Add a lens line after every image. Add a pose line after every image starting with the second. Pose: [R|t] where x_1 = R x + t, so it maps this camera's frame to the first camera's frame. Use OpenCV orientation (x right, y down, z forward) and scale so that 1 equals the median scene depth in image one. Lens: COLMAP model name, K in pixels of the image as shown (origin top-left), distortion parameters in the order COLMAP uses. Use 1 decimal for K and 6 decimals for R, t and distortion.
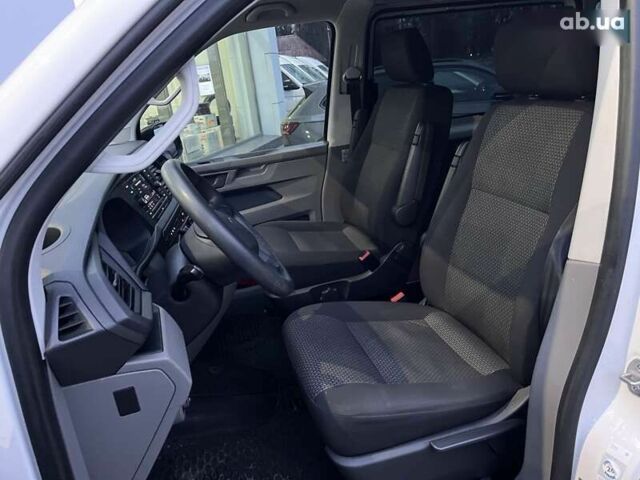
lens RADIAL K [[482.5, 0, 317.9], [0, 482.5, 236.3], [0, 0, 1]] dist [0.060657, -0.082673]
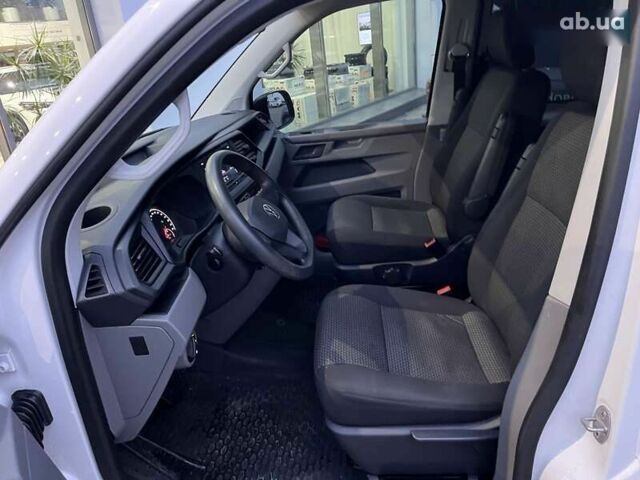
lens RADIAL K [[482.5, 0, 322.8], [0, 482.5, 243.0], [0, 0, 1]] dist [0.060657, -0.082673]
pose [[0.946846, 0.143298, -0.288008, 0.194937], [-0.108668, 0.985153, 0.132907, -0.077823], [0.302777, -0.094546, 0.948360, -0.039665]]
